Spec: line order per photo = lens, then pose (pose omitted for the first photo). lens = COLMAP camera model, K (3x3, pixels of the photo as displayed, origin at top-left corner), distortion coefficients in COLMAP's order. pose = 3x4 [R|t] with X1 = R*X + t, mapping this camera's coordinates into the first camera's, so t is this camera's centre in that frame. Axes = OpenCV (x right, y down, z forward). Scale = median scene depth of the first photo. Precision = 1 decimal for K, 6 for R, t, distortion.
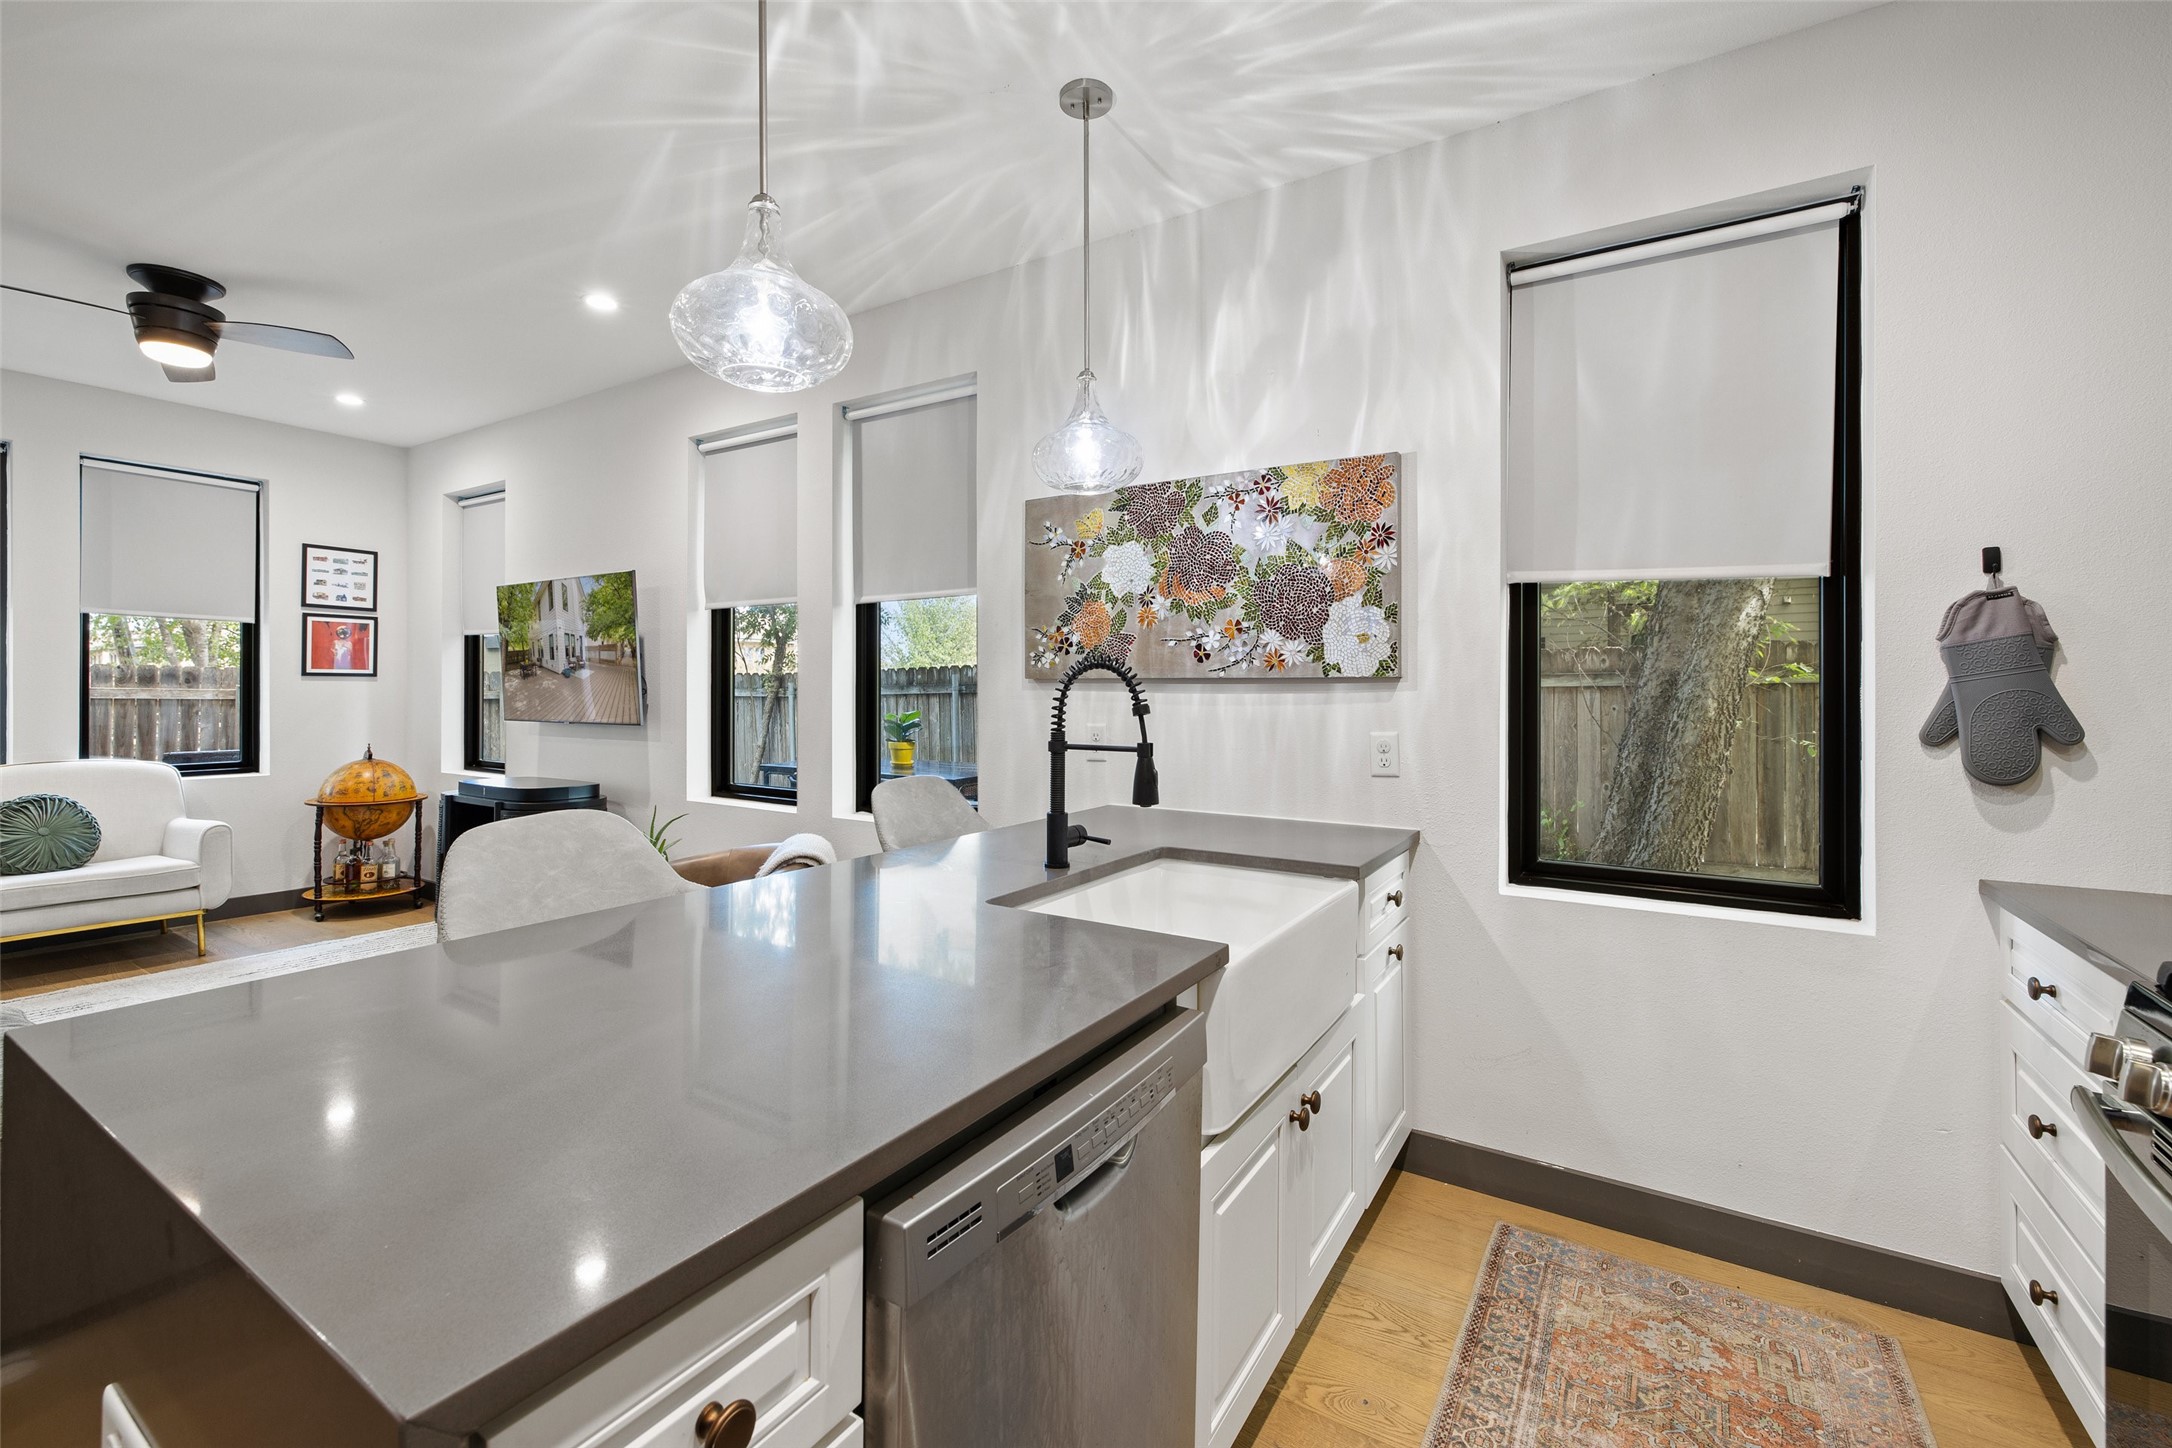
lens RADIAL K [[919.1, 0, 1081.5], [0, 919.1, 683.9], [0, 0, 1]] dist [0.000353, 0.000056]
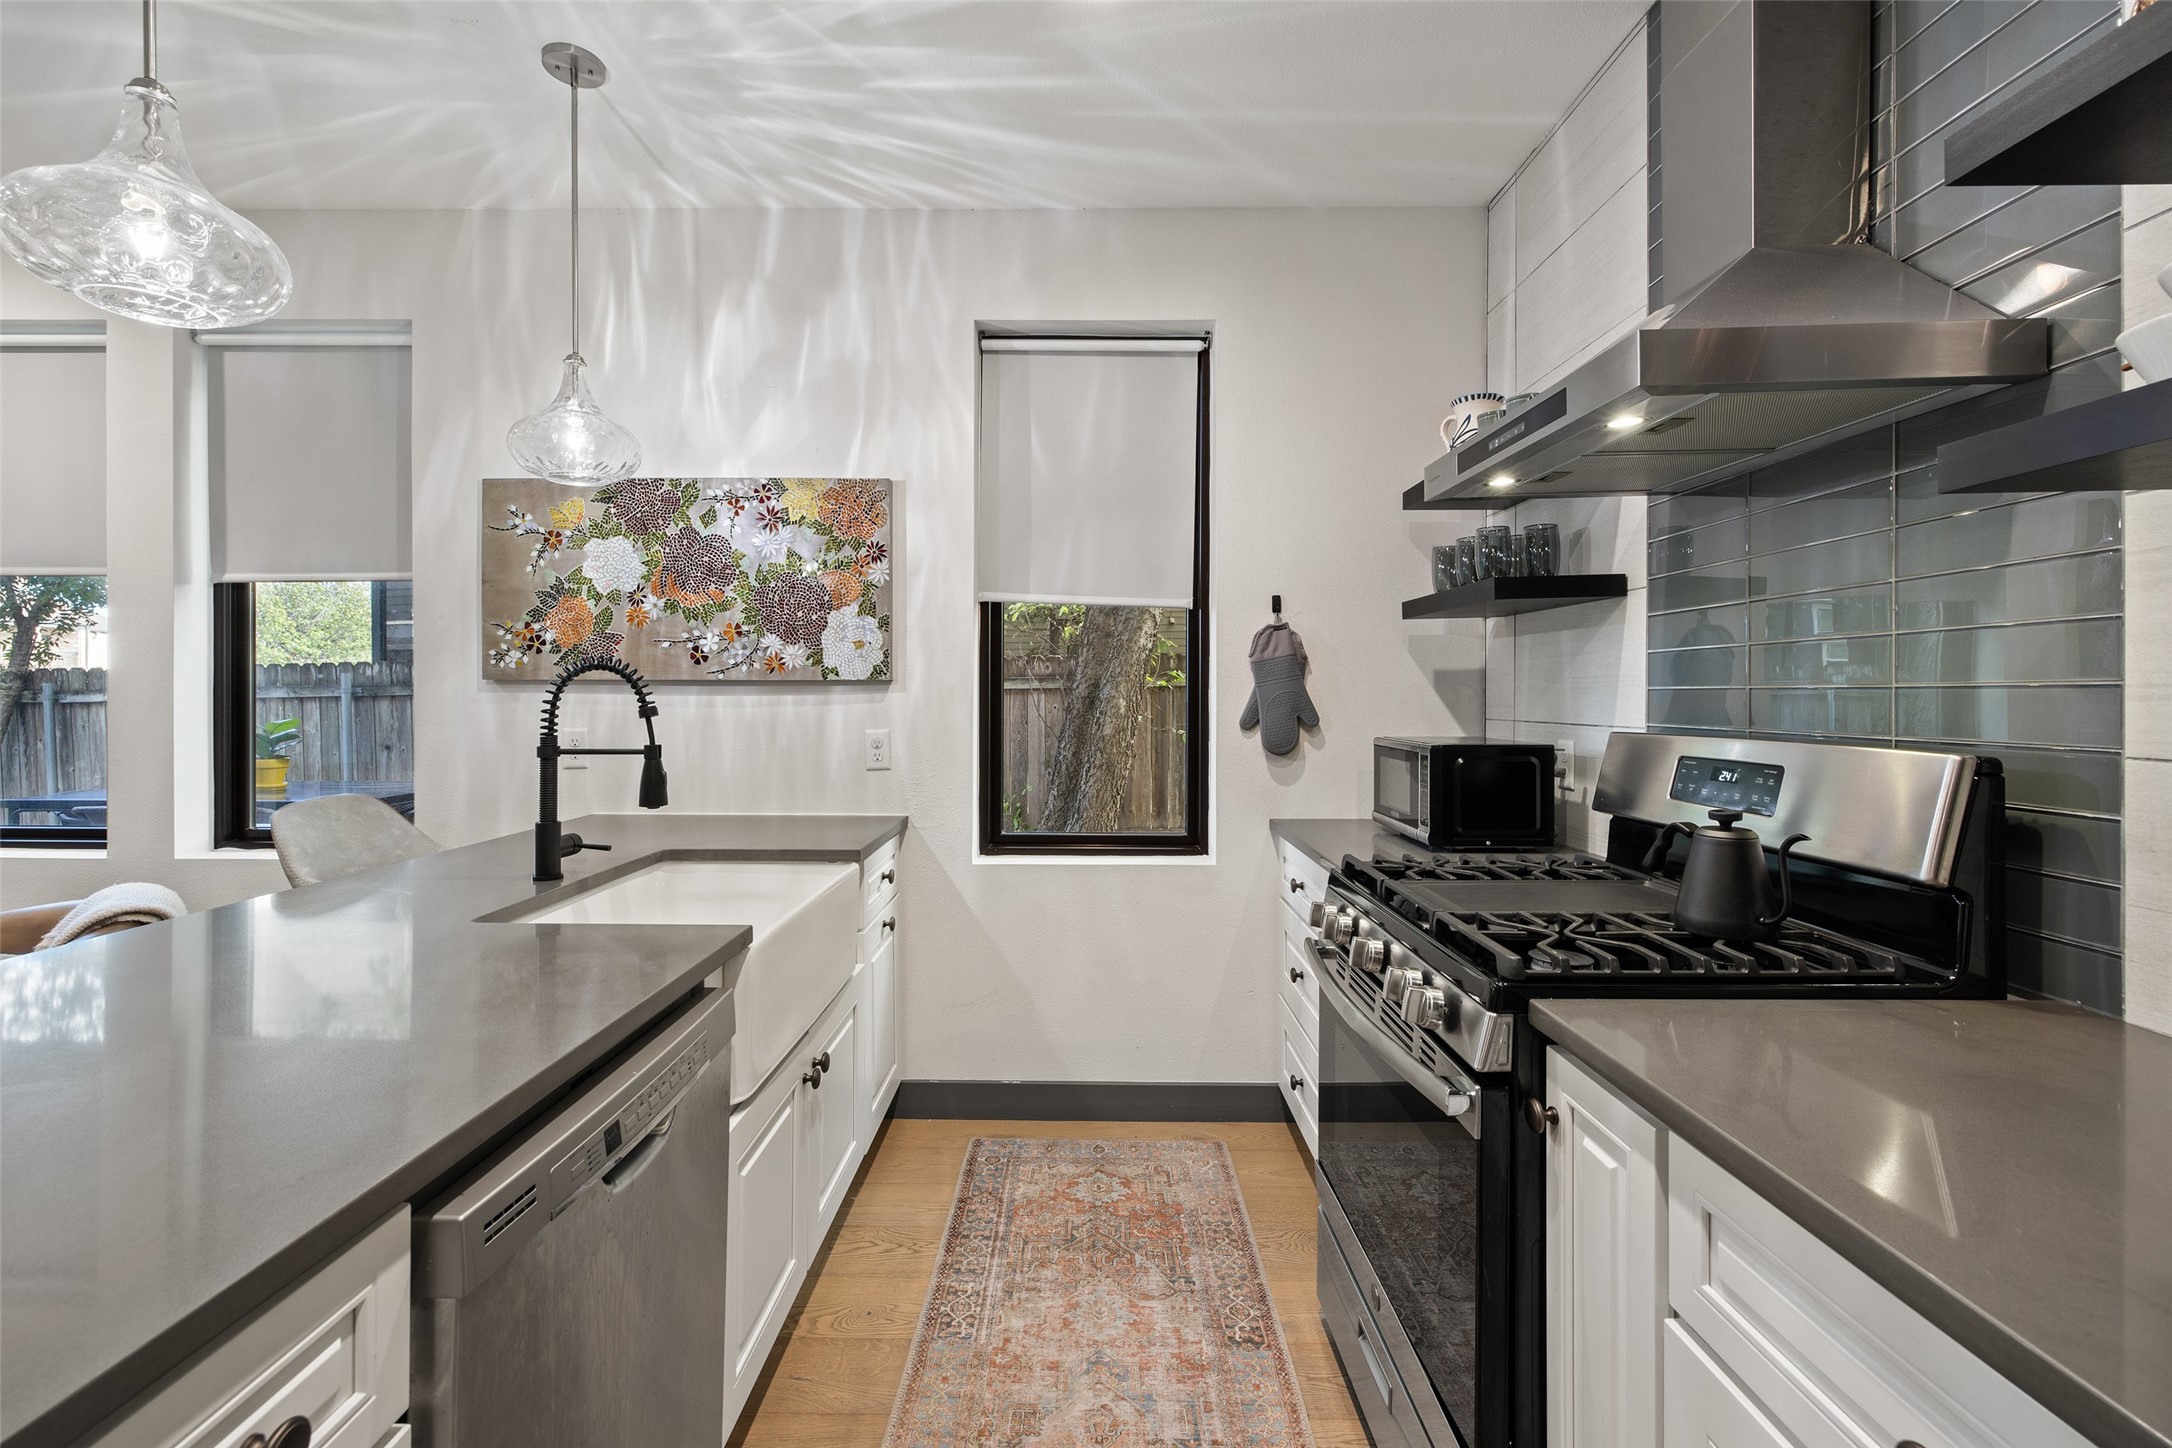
lens RADIAL K [[912.5, 0, 1083.2], [0, 912.5, 692.0], [0, 0, 1]] dist [-0.002039, -0.000179]
pose [[0.848775, -0.001528, 0.528752, -0.042947], [-0.002135, 0.999978, 0.006316, -0.000592], [-0.528750, -0.006489, 0.848753, -0.067472]]
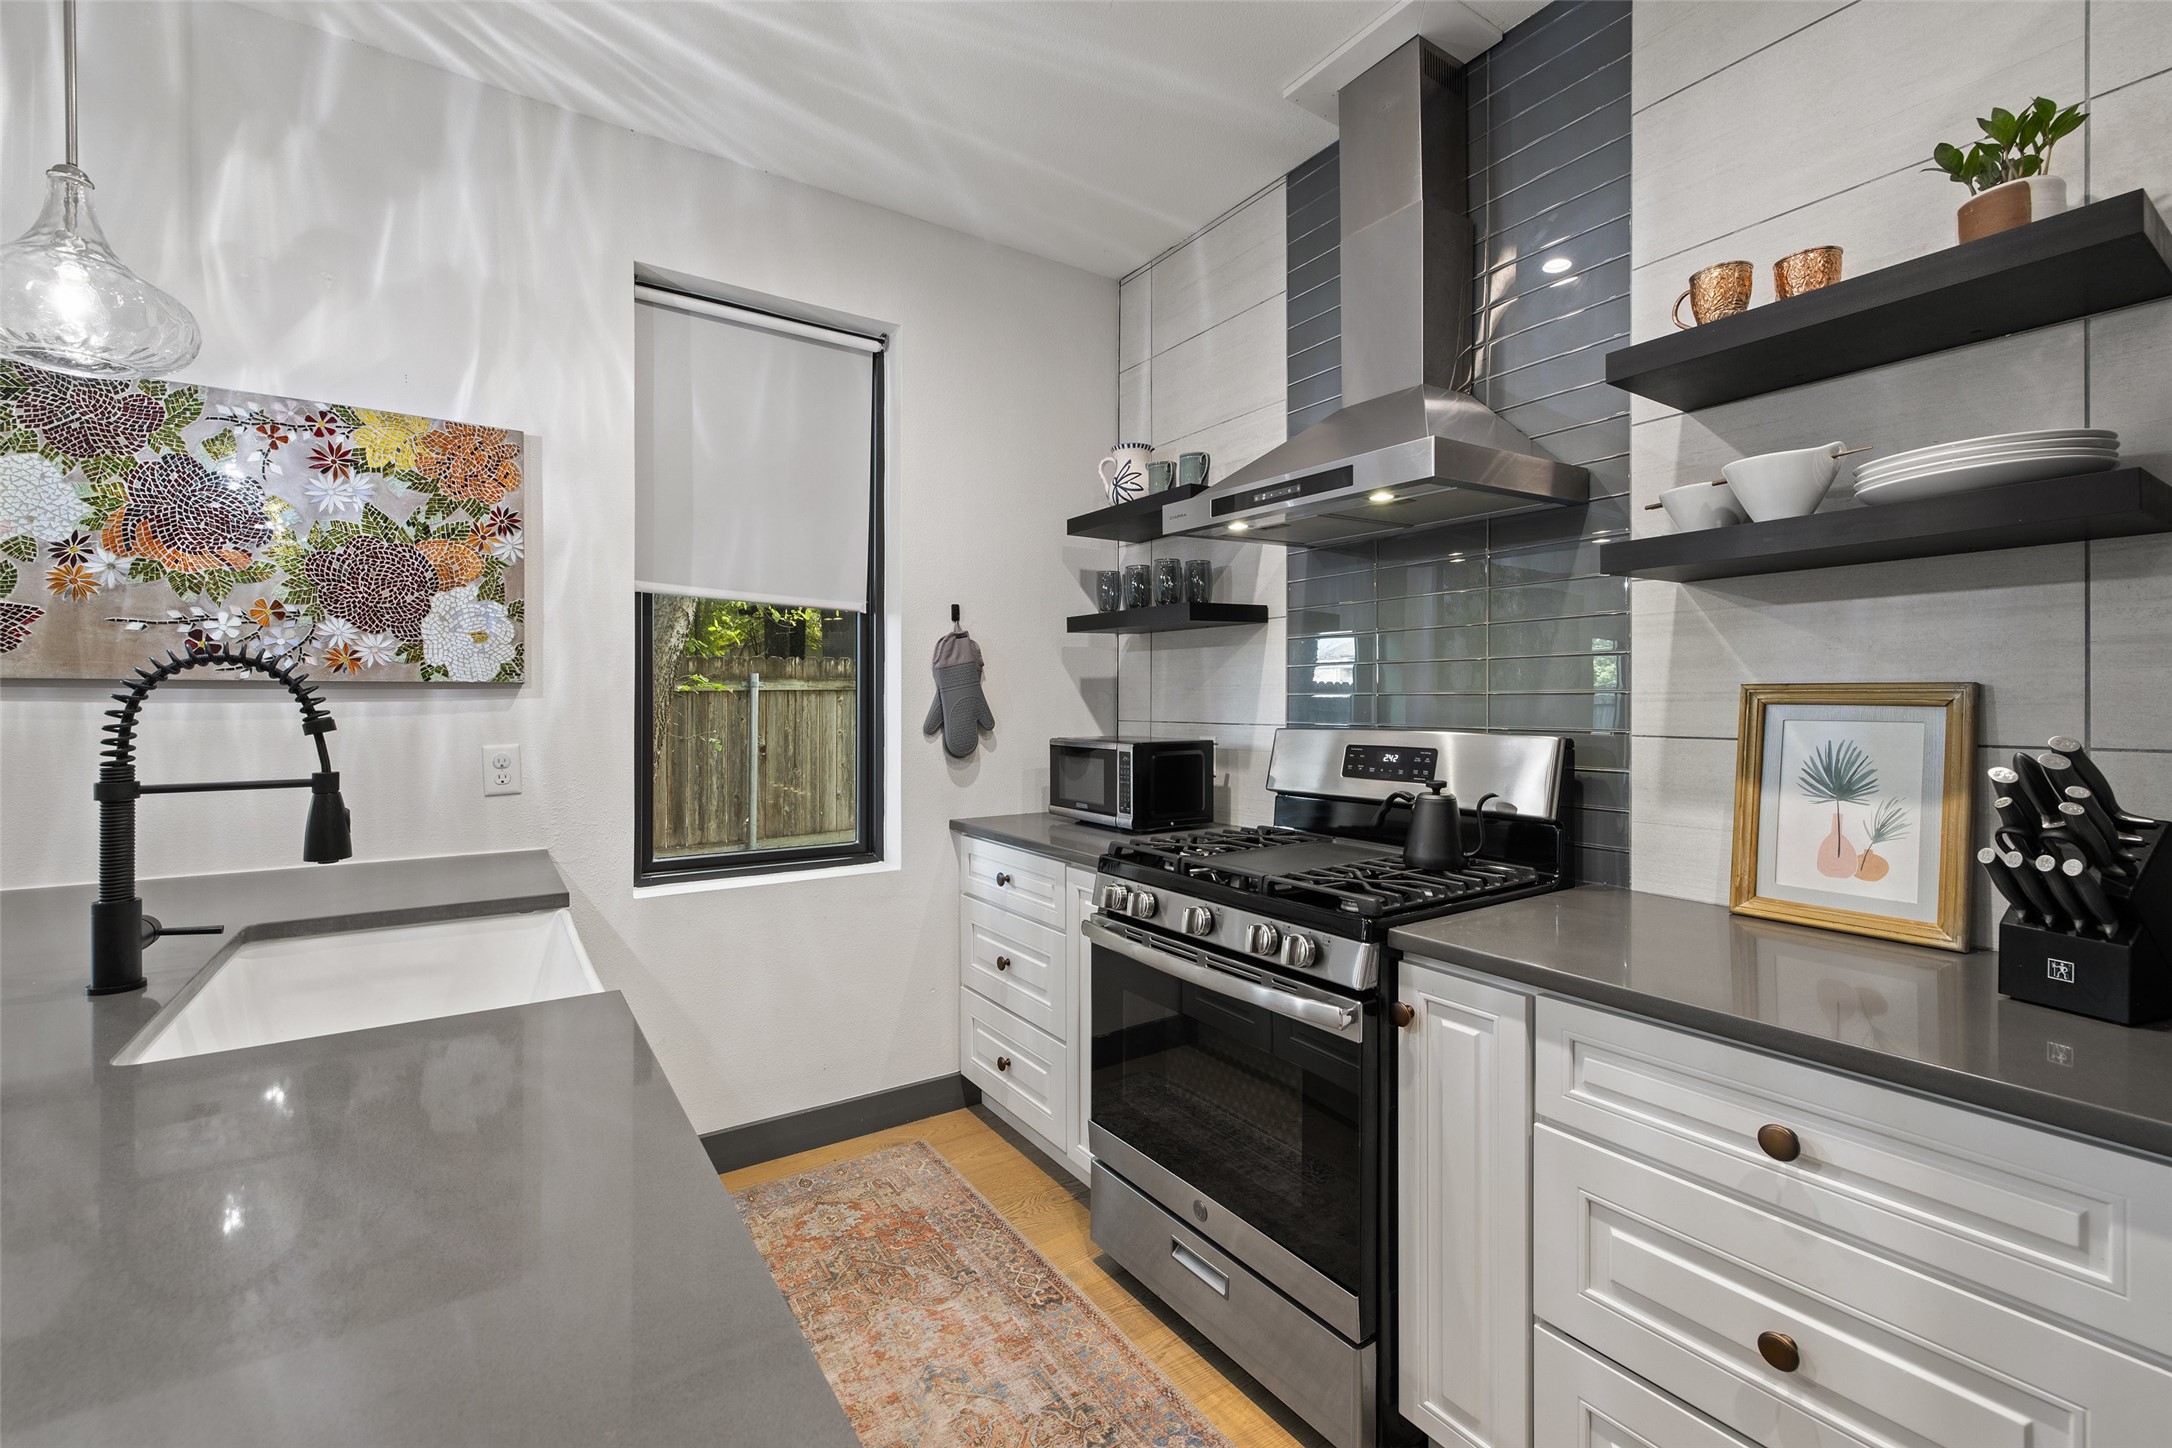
lens RADIAL K [[907.9, 0, 1077.5], [0, 907.9, 702.7], [0, 0, 1]] dist [-0.002238, -0.000307]
pose [[0.408762, -0.006986, 0.912614, -0.242848], [-0.005180, 0.999937, 0.009975, 0.000391], [-0.912626, -0.008805, 0.408700, 0.140808]]
